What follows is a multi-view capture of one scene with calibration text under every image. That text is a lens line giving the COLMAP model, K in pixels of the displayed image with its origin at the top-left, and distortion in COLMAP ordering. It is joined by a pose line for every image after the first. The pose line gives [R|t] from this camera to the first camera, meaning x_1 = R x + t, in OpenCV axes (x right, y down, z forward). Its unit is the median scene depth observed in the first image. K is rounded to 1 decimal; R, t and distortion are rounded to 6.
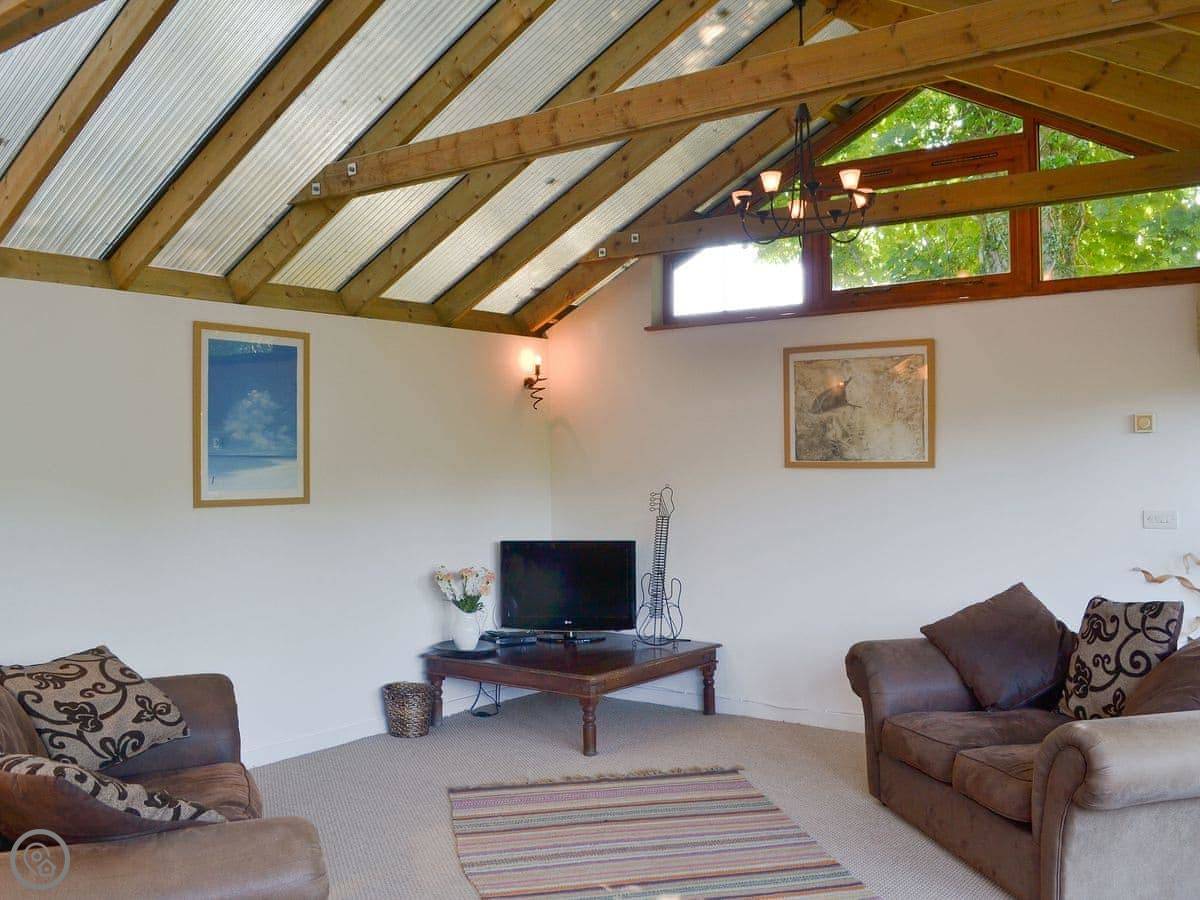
lens RADIAL K [[1124.8, 0, 665.8], [0, 1124.8, 449.2], [0, 0, 1]] dist [-0.080784, 0.000540]
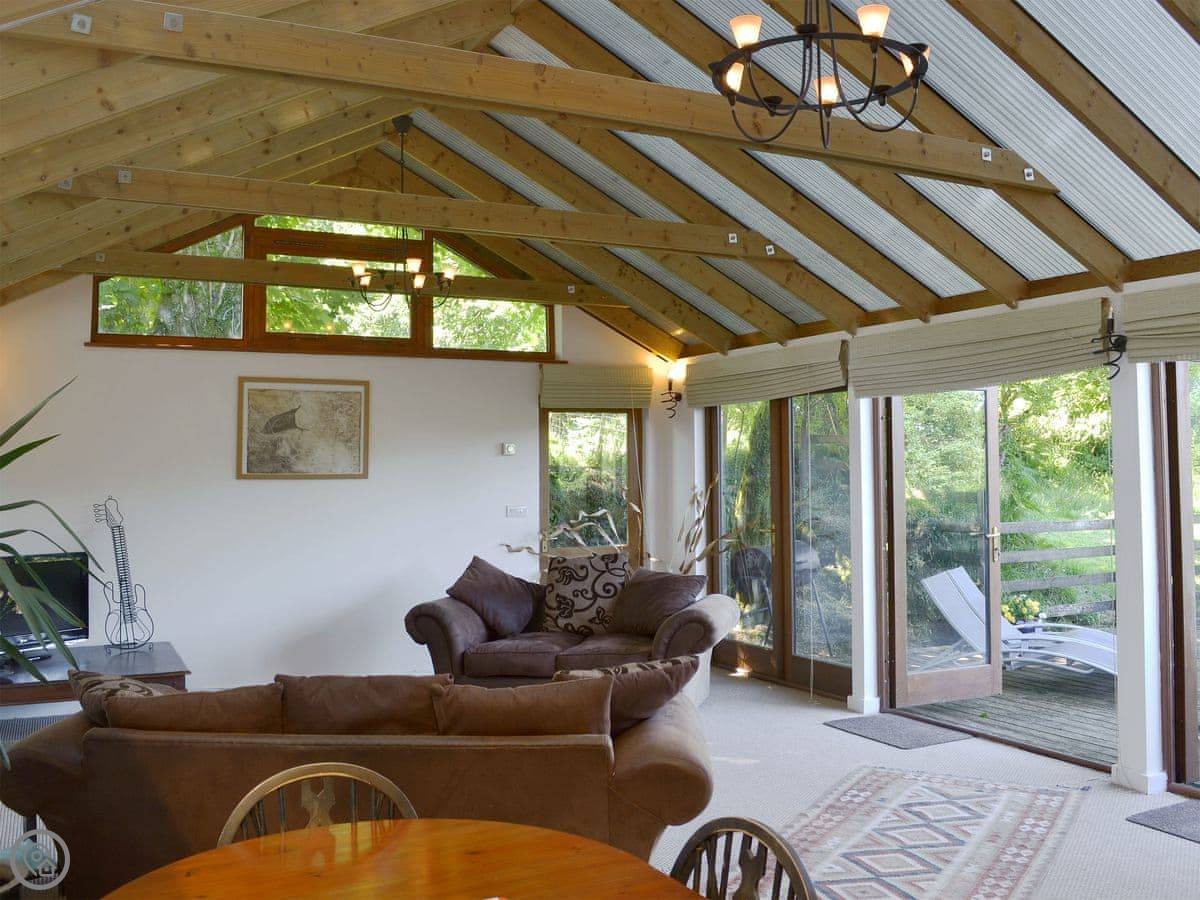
lens RADIAL K [[1142.4, 0, 597.7], [0, 1142.4, 417.3], [0, 0, 1]] dist [-0.064291, 0.007767]
pose [[0.466184, 0.045532, 0.883515, -0.846742], [-0.004826, 0.998791, -0.048927, 0.008962], [-0.884675, 0.018545, 0.465840, 0.135022]]
